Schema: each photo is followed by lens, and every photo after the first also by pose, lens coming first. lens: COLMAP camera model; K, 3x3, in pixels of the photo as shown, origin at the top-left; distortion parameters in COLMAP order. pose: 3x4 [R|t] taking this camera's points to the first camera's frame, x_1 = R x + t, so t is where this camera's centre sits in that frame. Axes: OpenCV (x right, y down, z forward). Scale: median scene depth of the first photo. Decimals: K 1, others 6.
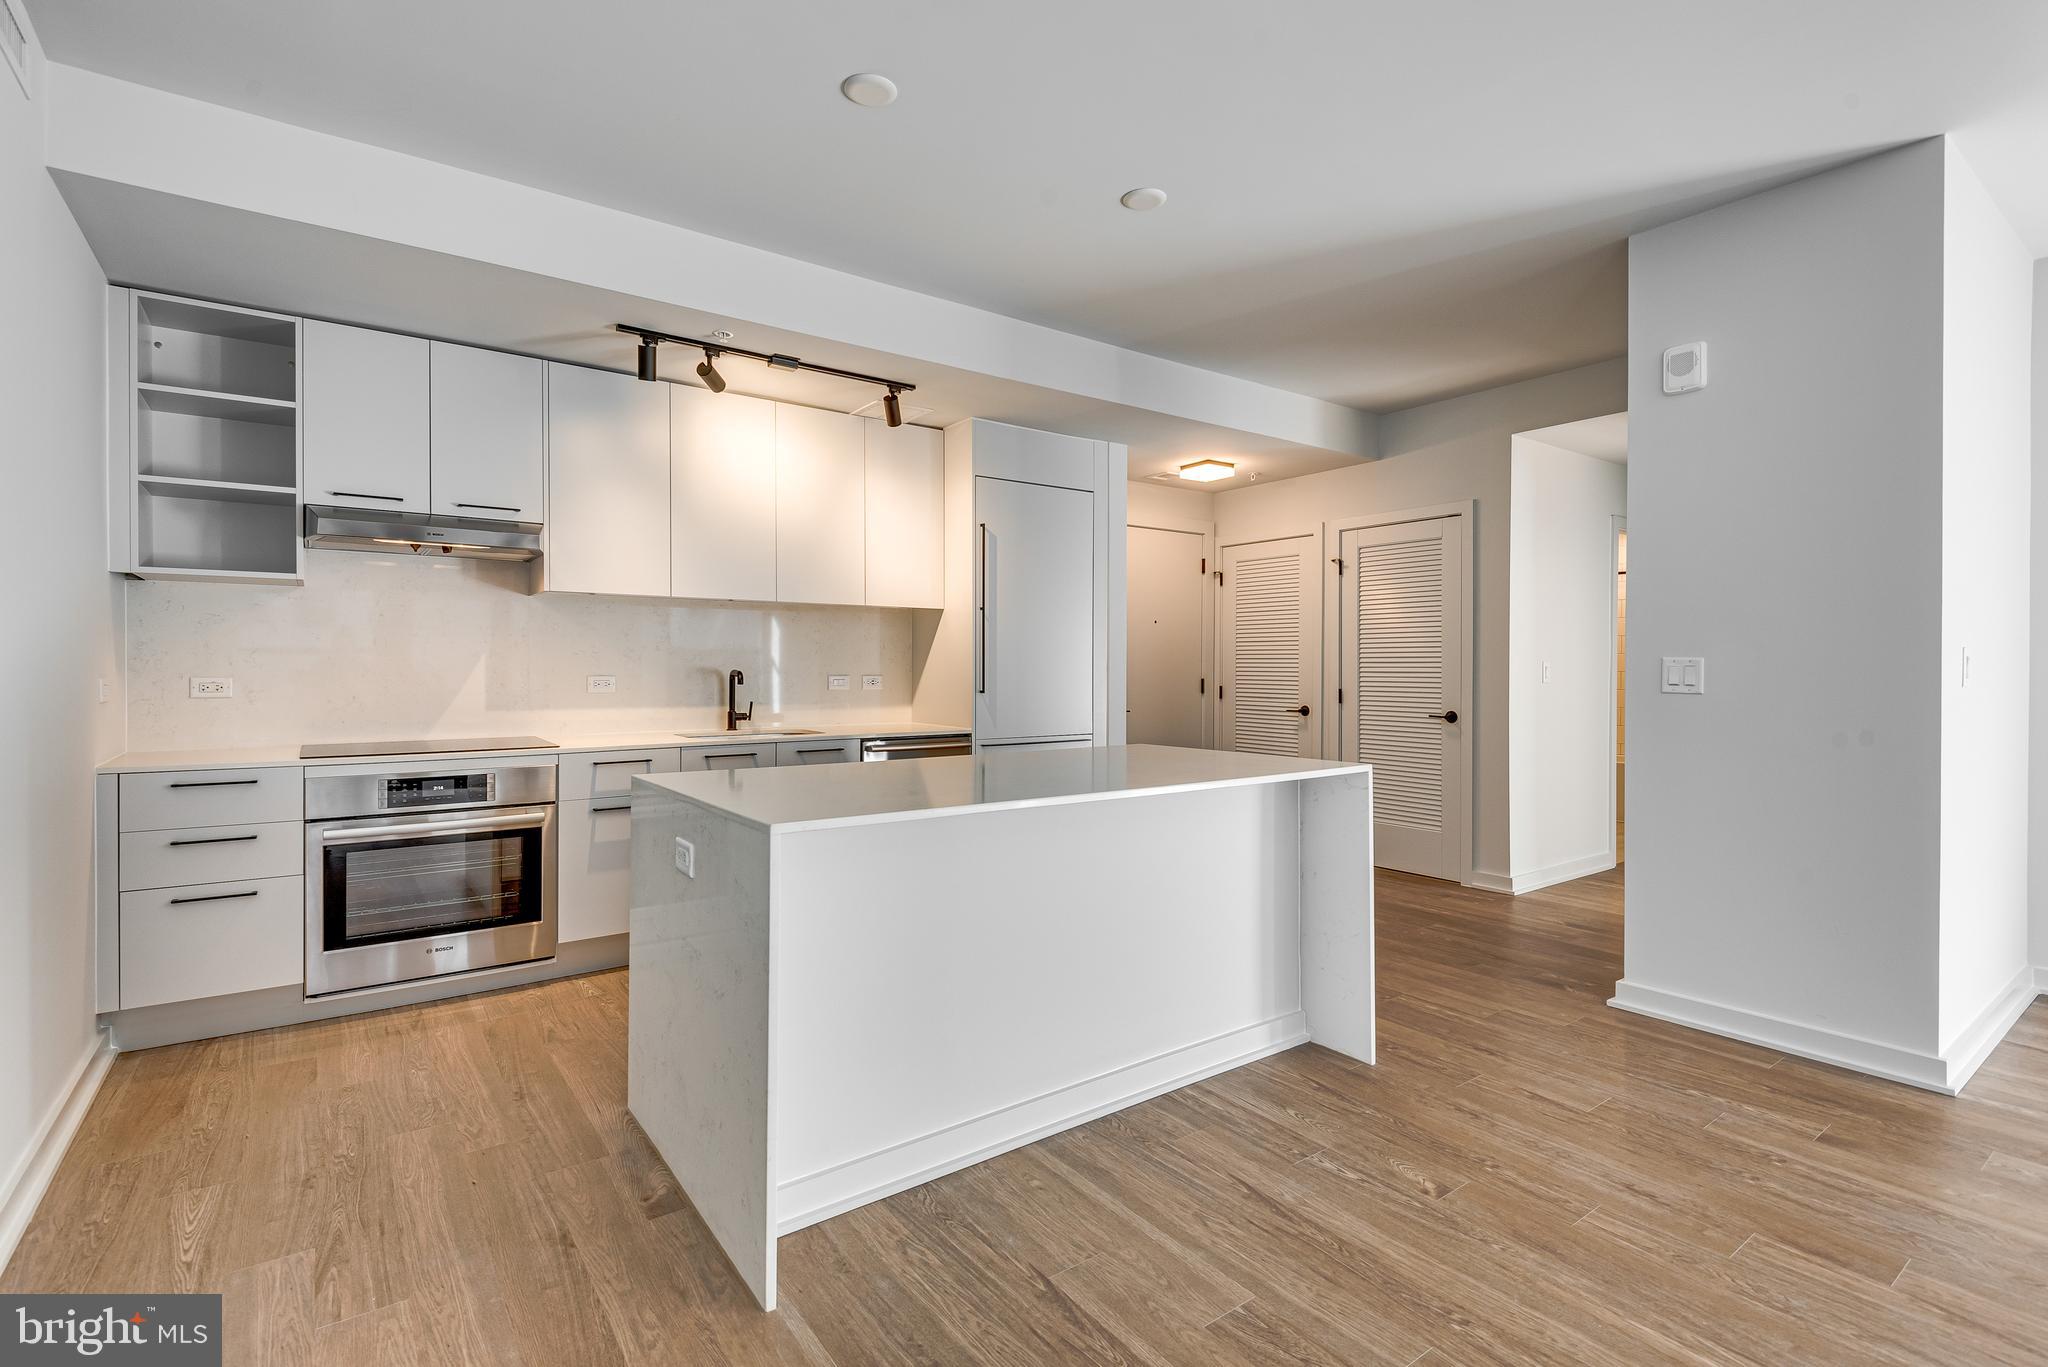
lens RADIAL K [[954.8, 0, 1029.9], [0, 954.8, 669.5], [0, 0, 1]] dist [0.044024, -0.023328]
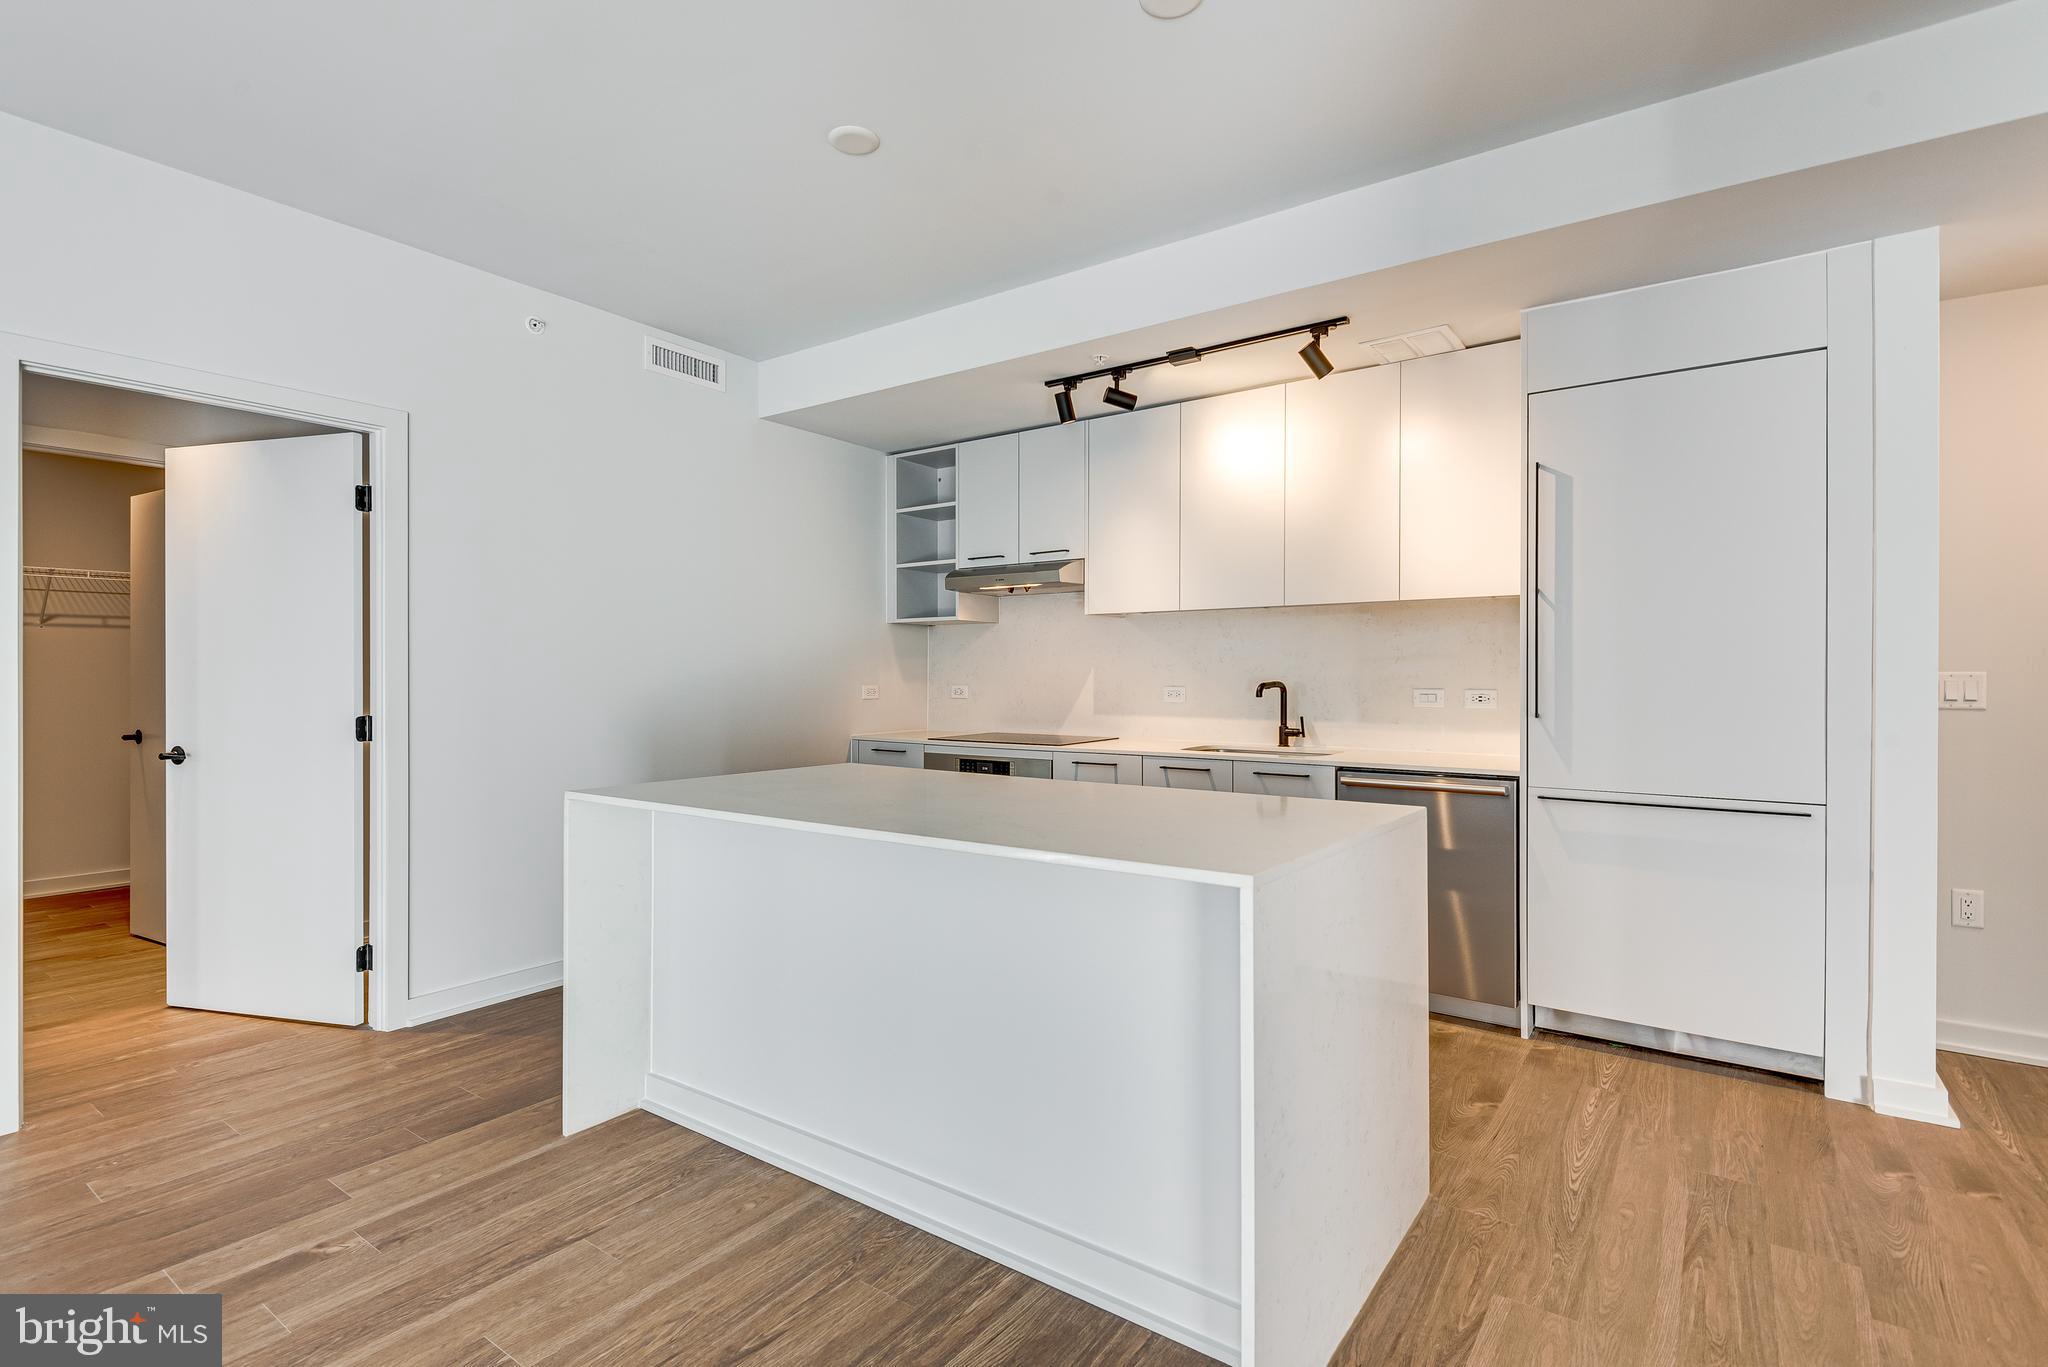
lens RADIAL K [[959.9, 0, 1020.2], [0, 959.9, 678.7], [0, 0, 1]] dist [0.017771, -0.016027]
pose [[0.309797, 0.000280, -0.950803, 0.666614], [-0.000409, 1.000000, 0.000162, -0.003294], [0.950803, 0.000339, 0.309797, 0.622821]]
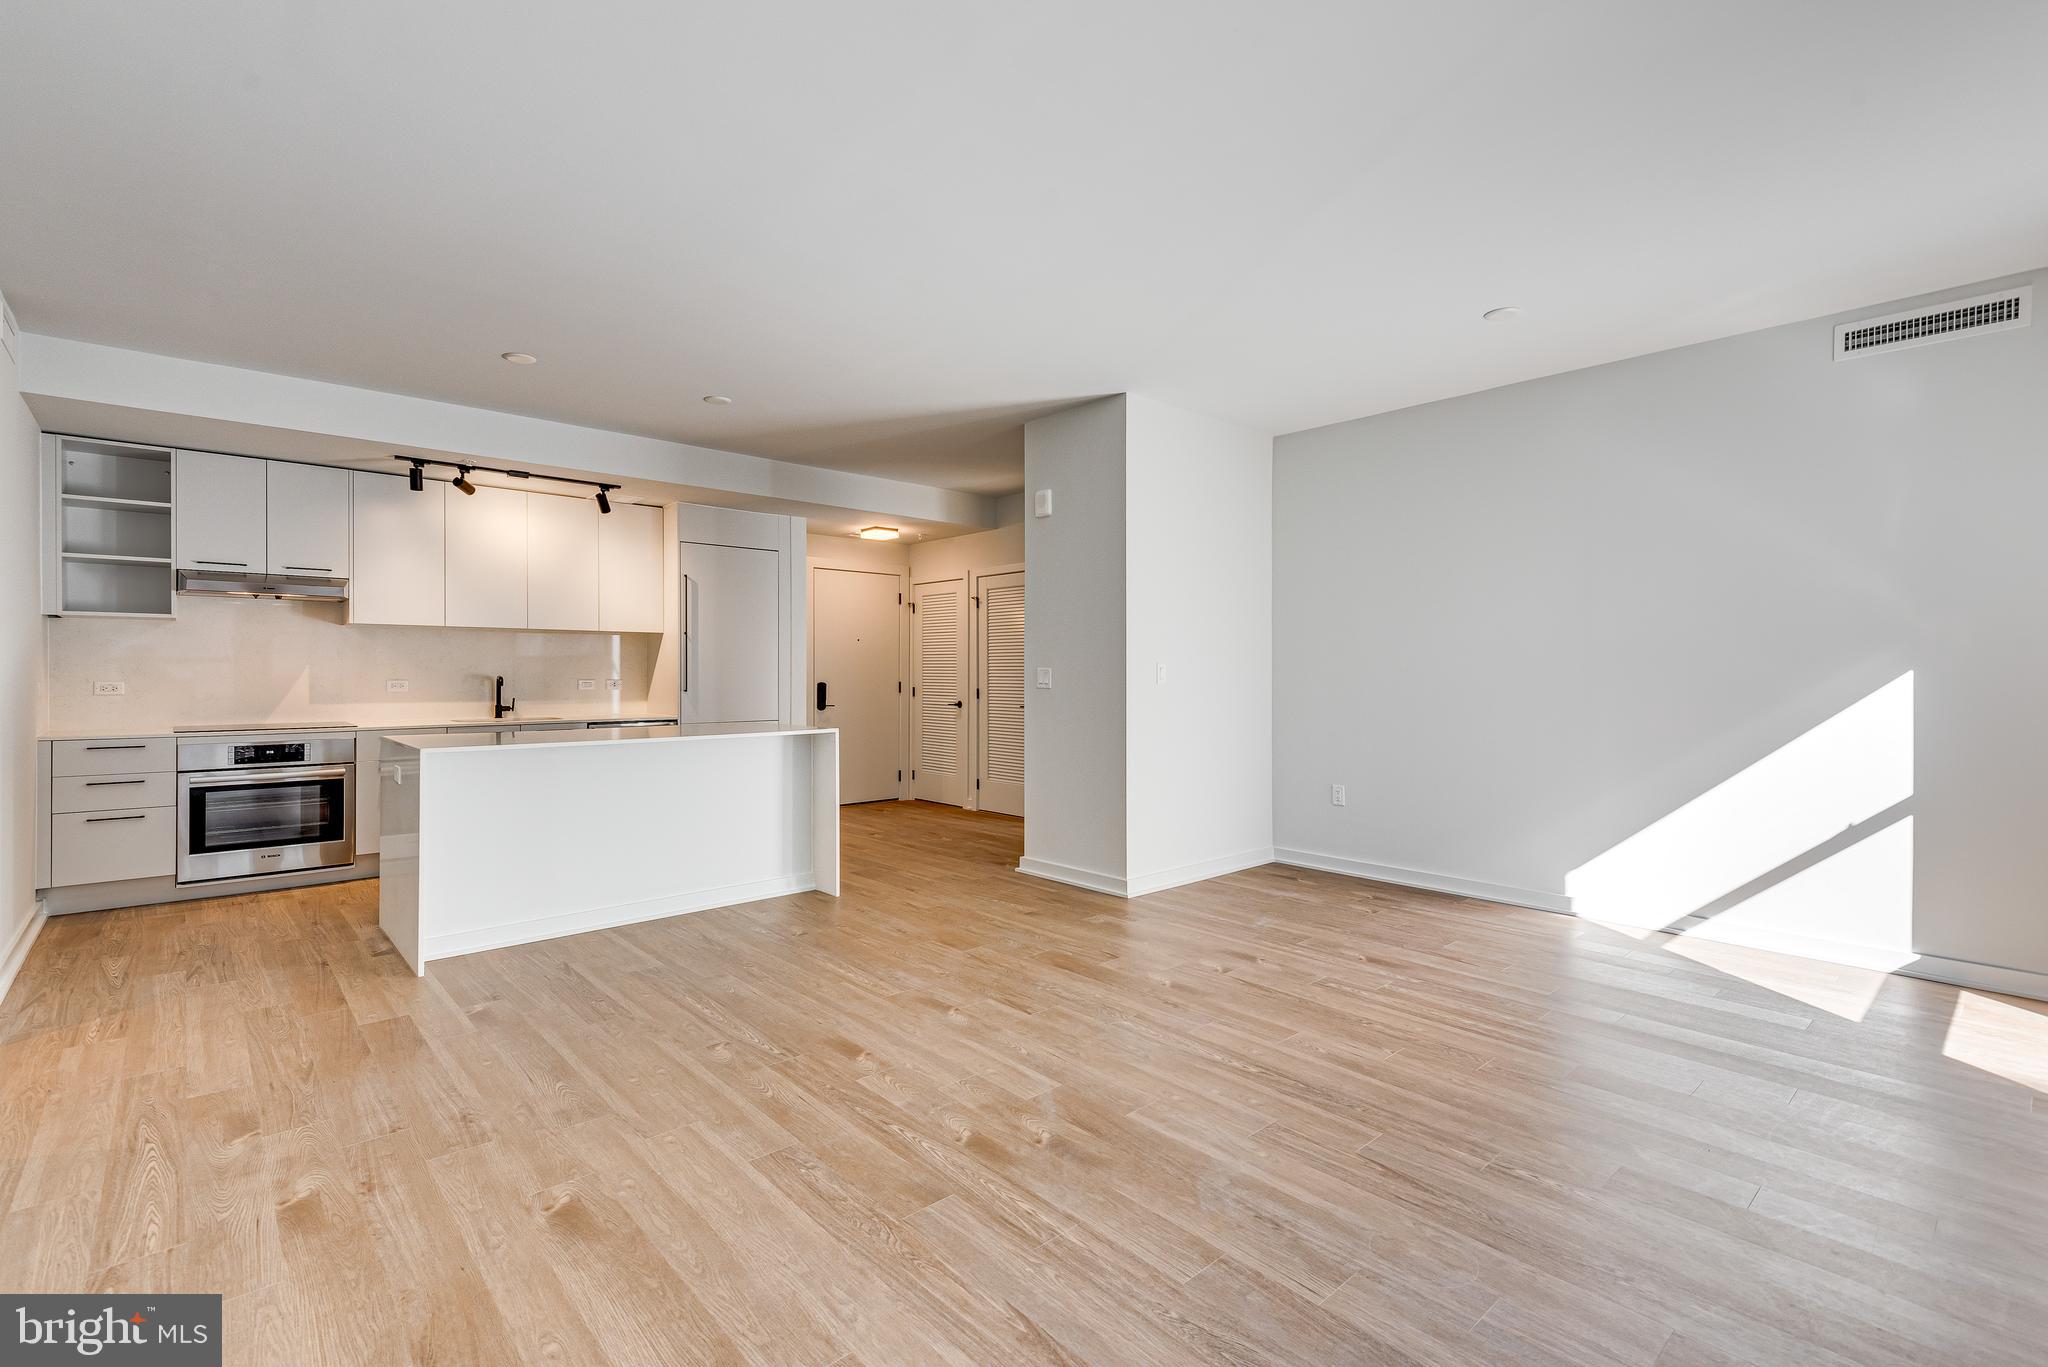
lens RADIAL K [[909.4, 0, 1022.1], [0, 909.4, 672.2], [0, 0, 1]] dist [0.021846, -0.006097]
pose [[0.994715, -0.001289, 0.102671, 0.439544], [0.001599, 0.999994, -0.002936, 0.000200], [-0.102666, 0.003085, 0.994711, -0.596381]]
